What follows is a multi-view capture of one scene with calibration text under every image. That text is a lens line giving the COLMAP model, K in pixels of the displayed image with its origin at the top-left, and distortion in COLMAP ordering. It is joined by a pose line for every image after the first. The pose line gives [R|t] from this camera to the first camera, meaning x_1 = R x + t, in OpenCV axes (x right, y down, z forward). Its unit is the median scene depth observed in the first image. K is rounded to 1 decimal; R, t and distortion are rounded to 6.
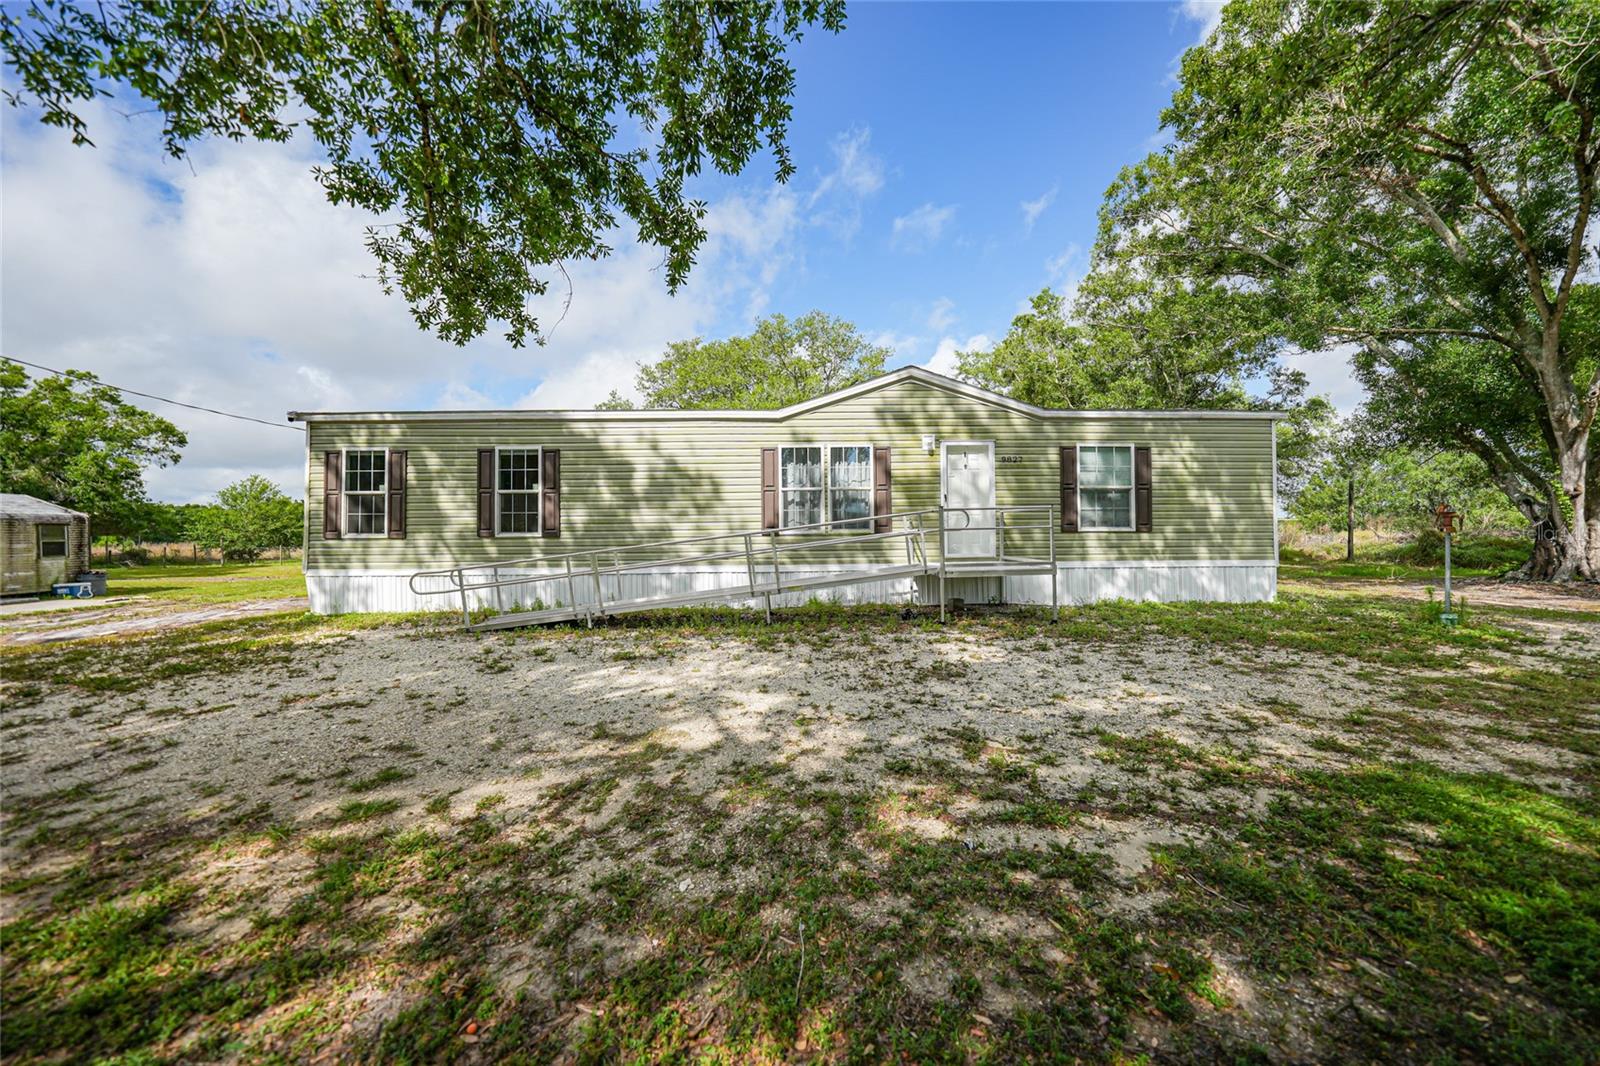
lens RADIAL K [[563.8, 0, 803.0], [0, 563.8, 531.9], [0, 0, 1]] dist [-0.027809, 0.006497]
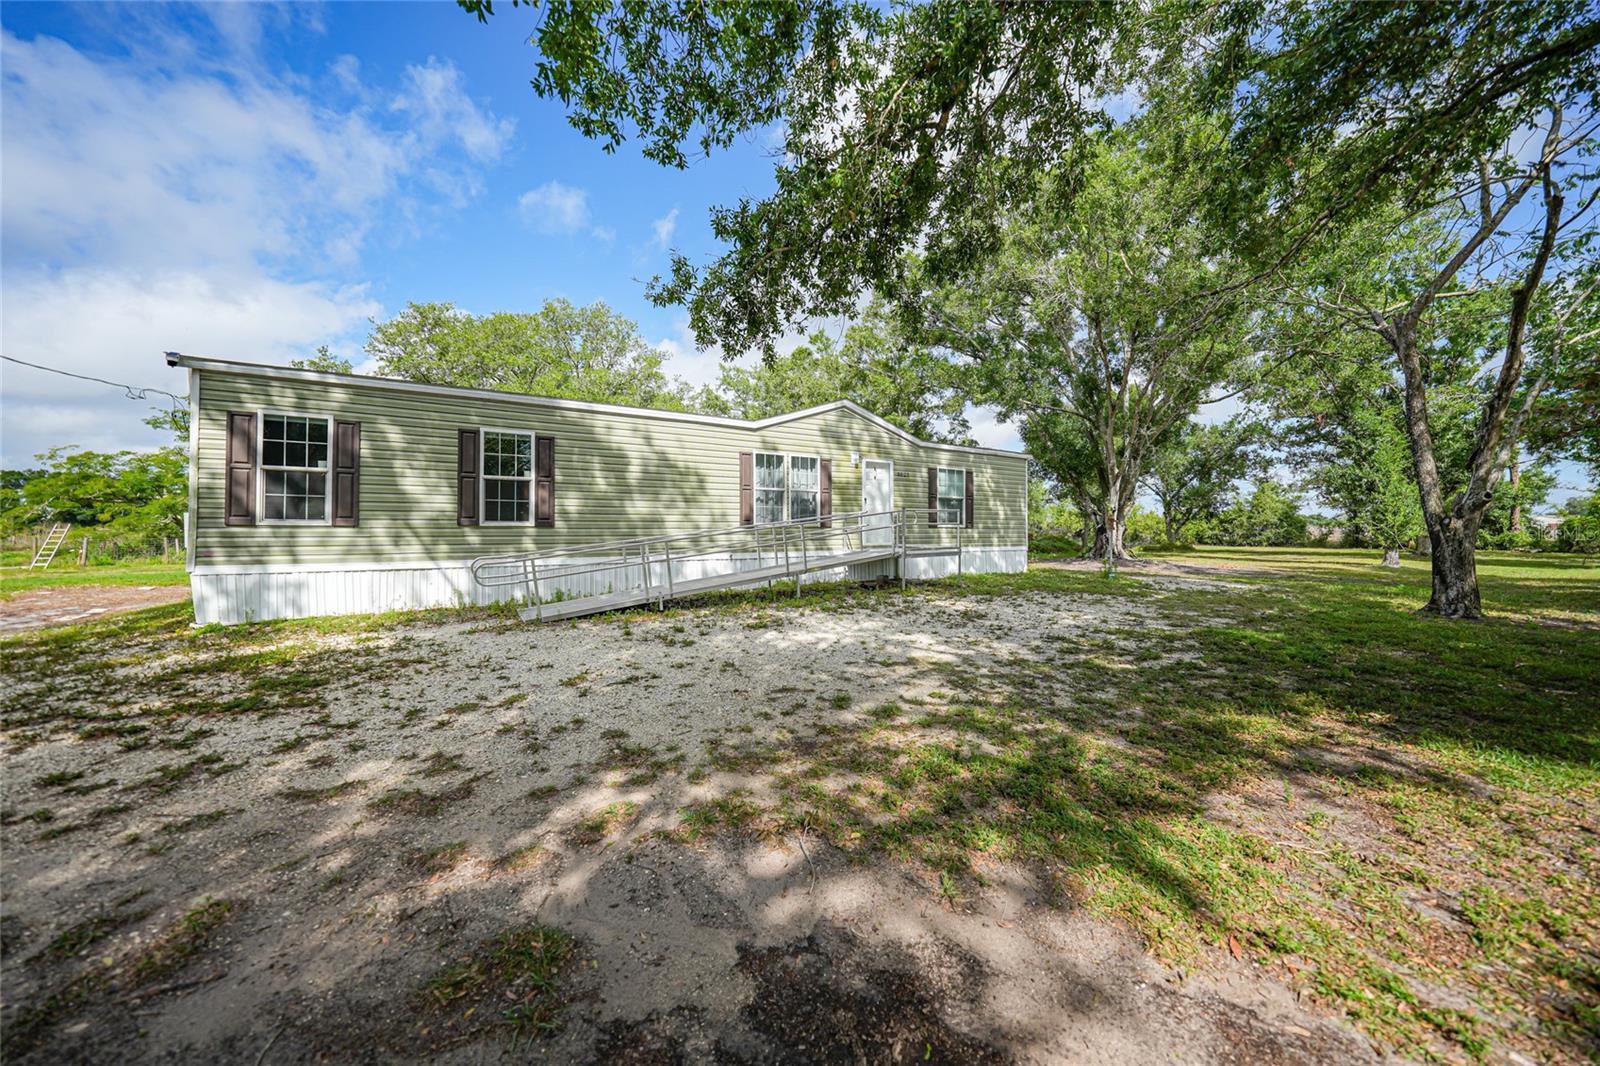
lens RADIAL K [[546.9, 0, 798.9], [0, 546.9, 527.6], [0, 0, 1]] dist [-0.028356, 0.006526]
pose [[0.862854, 0.010682, 0.505340, -0.538656], [-0.010978, 0.999937, -0.002392, 0.008332], [-0.505334, -0.003484, 0.862917, -0.036906]]
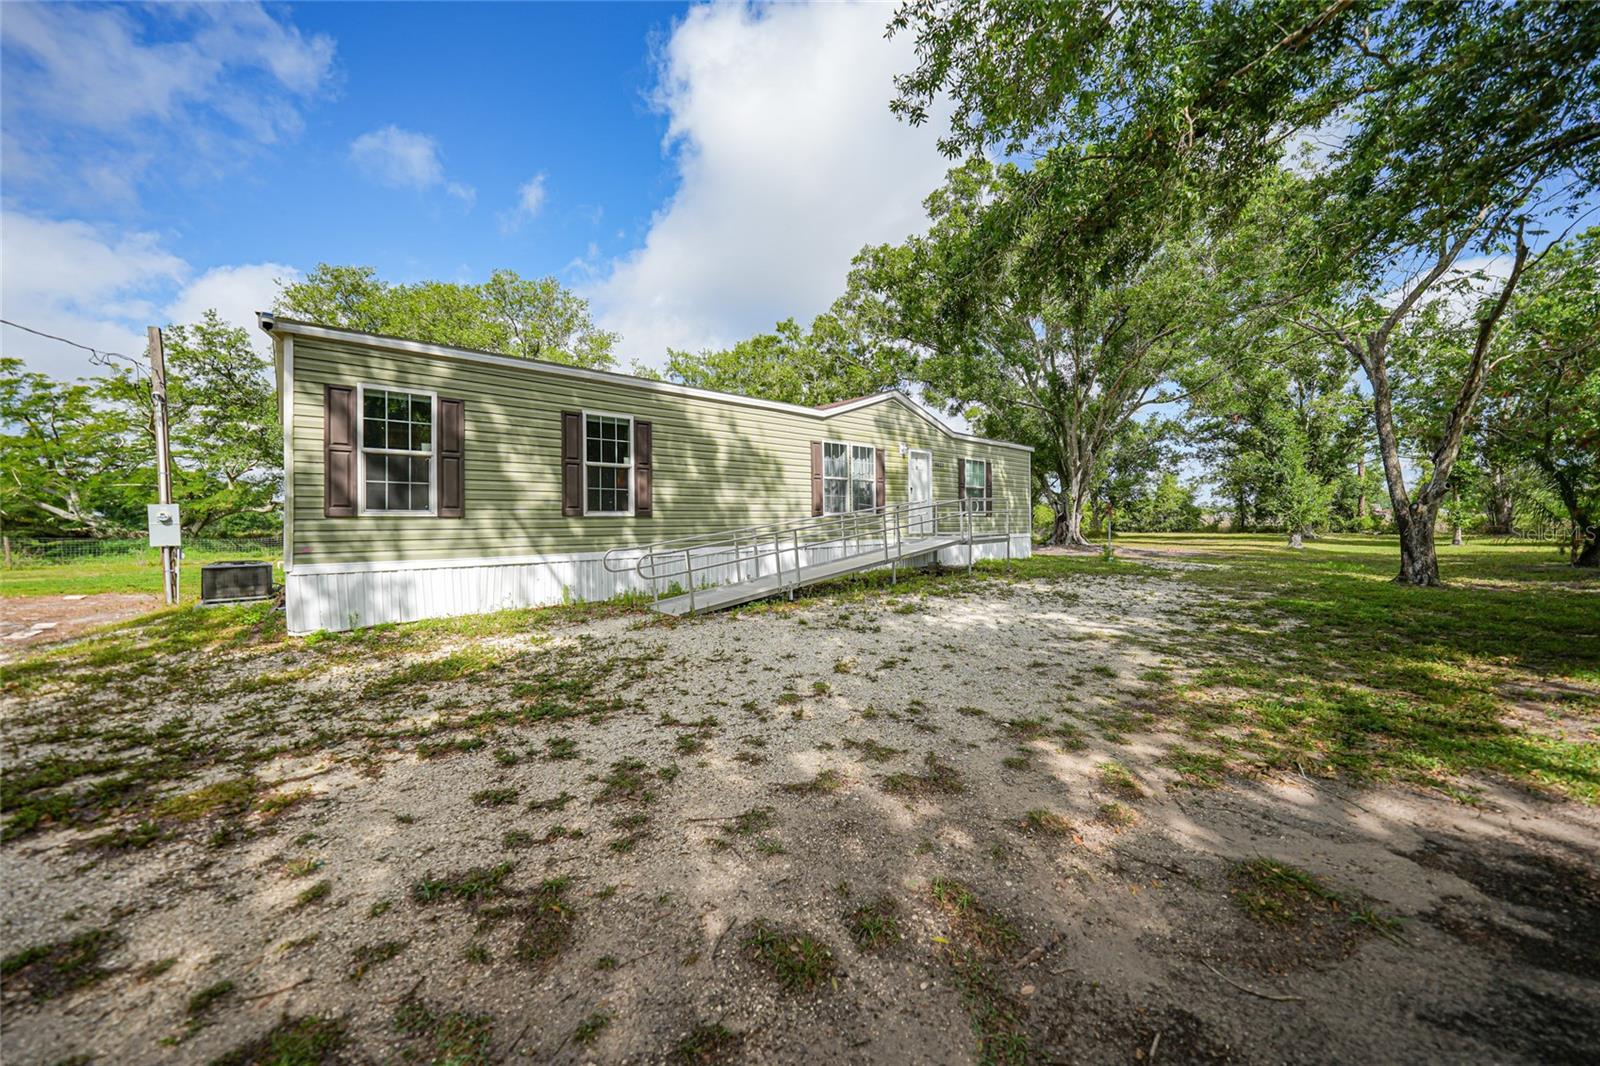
lens RADIAL K [[554.1, 0, 799.2], [0, 554.1, 528.1], [0, 0, 1]] dist [-0.028550, 0.006742]
pose [[0.770709, -0.006574, 0.637154, -0.820830], [-0.002092, 0.999915, 0.012847, 0.015832], [-0.637184, -0.011234, 0.770630, 0.136670]]
